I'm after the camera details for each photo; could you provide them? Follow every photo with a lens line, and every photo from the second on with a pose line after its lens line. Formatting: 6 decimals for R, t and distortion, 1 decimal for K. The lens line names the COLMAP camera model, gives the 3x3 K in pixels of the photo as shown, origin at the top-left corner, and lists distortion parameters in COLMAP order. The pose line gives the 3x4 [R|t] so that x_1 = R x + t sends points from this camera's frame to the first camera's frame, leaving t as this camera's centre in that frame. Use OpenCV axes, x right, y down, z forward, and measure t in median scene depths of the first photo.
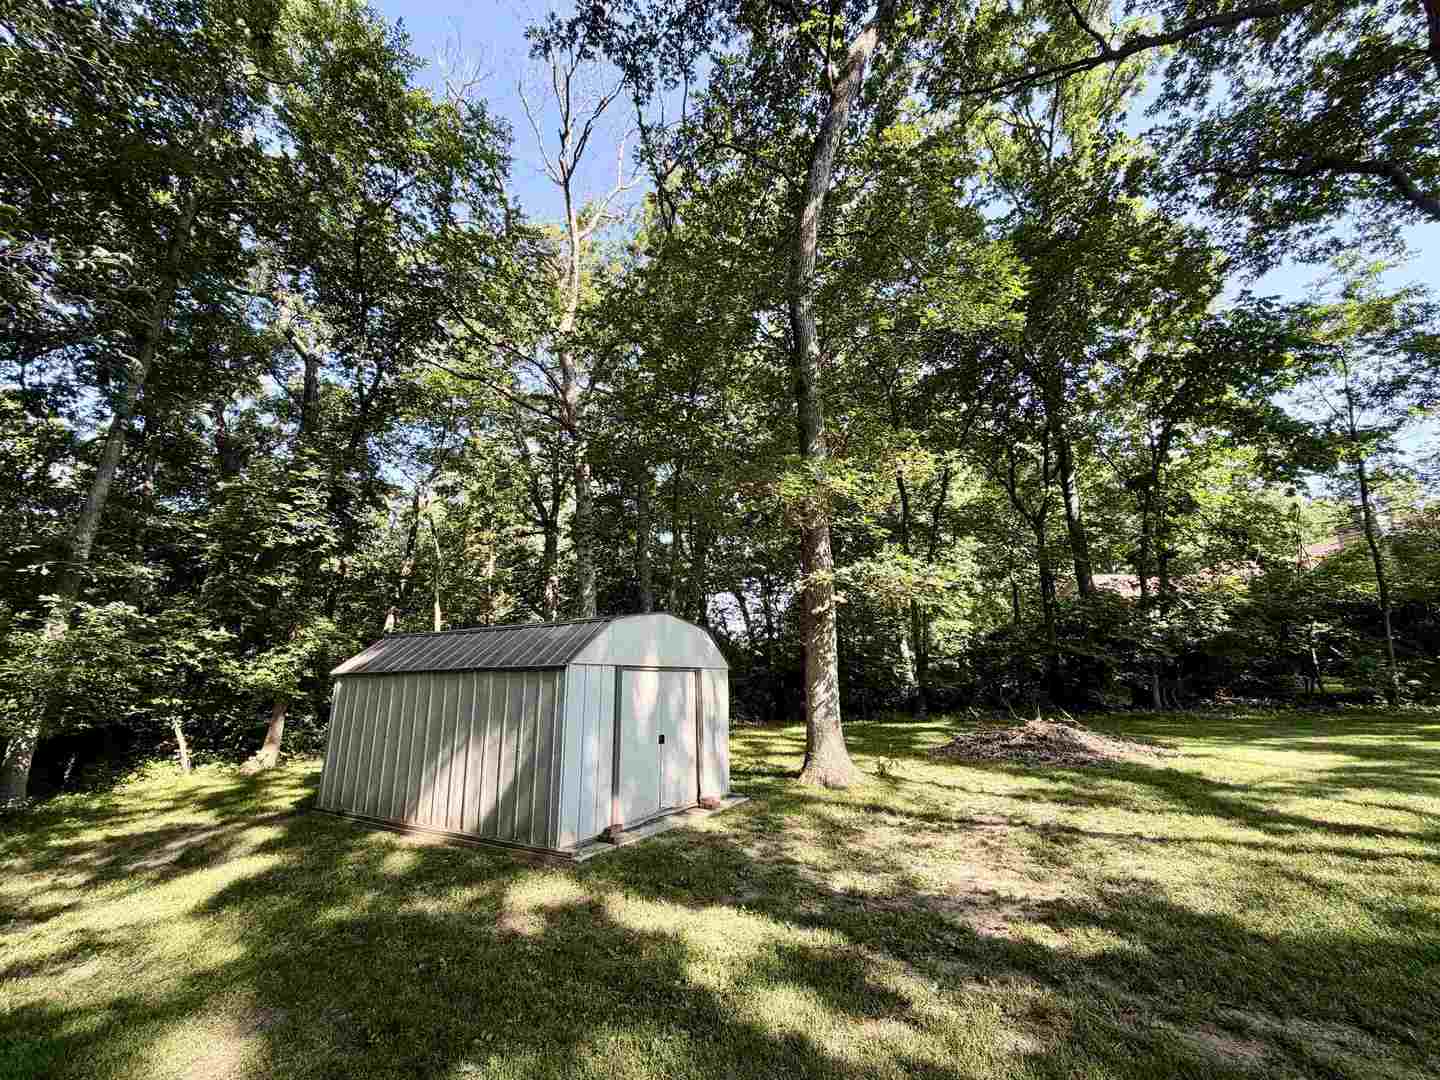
lens RADIAL K [[571.7, 0, 719.9], [0, 571.7, 536.1], [0, 0, 1]] dist [0.000864, 0.000028]
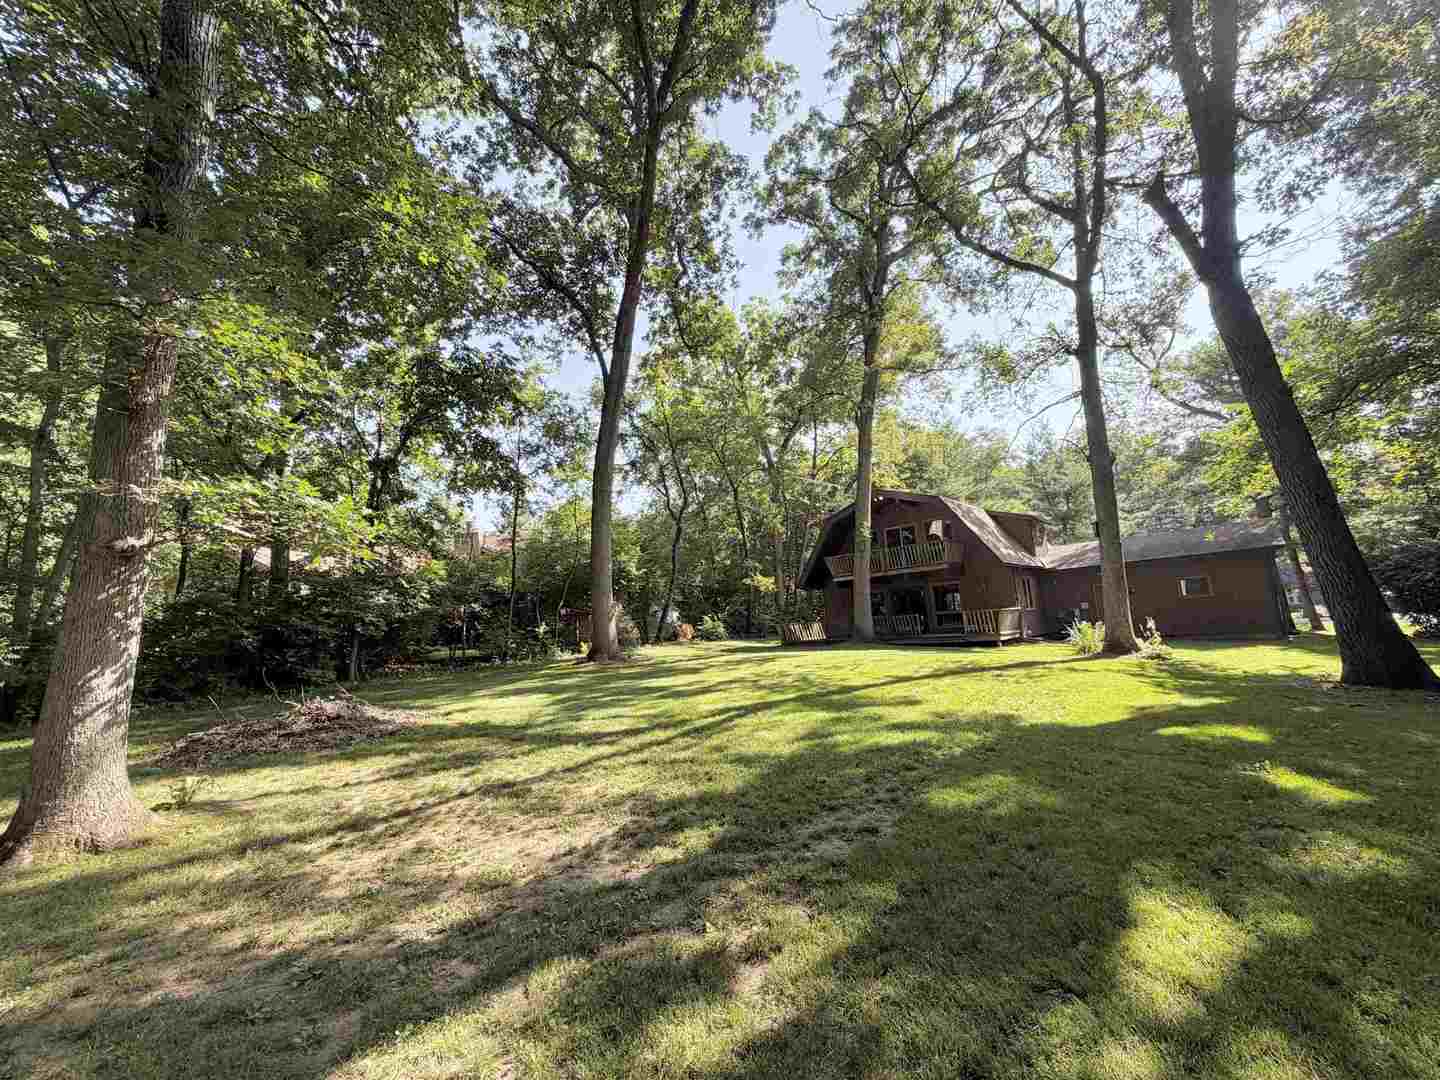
lens RADIAL K [[571.7, 0, 717.5], [0, 571.7, 541.8], [0, 0, 1]] dist [0.000864, 0.000028]
pose [[0.218138, 0.142183, 0.965505, -0.254785], [-0.183294, 0.977693, -0.102566, 0.080931], [-0.958551, -0.154597, 0.239333, 0.309833]]
